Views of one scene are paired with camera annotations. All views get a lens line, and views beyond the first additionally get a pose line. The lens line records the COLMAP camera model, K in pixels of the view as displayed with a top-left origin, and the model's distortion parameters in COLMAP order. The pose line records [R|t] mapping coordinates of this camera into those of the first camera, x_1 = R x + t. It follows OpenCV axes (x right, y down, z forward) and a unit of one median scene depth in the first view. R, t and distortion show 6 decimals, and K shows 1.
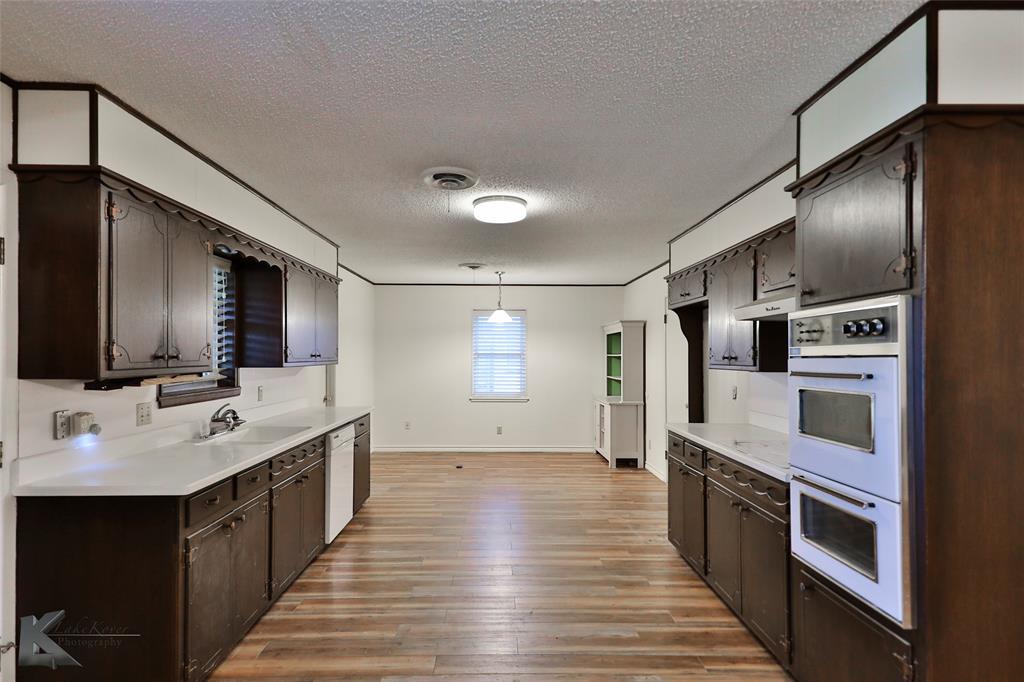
lens RADIAL K [[544.7, 0, 497.0], [0, 544.7, 354.0], [0, 0, 1]] dist [0.048269, 0.000712]
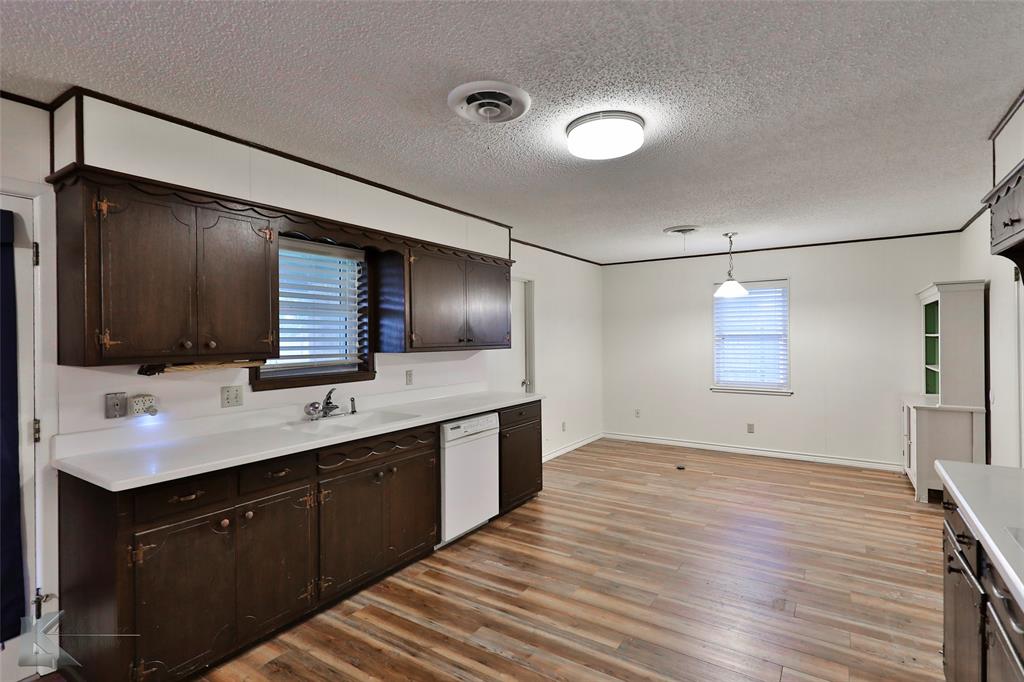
lens RADIAL K [[484.7, 0, 501.9], [0, 484.7, 340.9], [0, 0, 1]] dist [0.024759, -0.007094]
pose [[0.817502, -0.010669, -0.575827, 0.199554], [0.014184, 0.999898, 0.001611, 0.003247], [0.575751, -0.009485, 0.817570, 0.302303]]
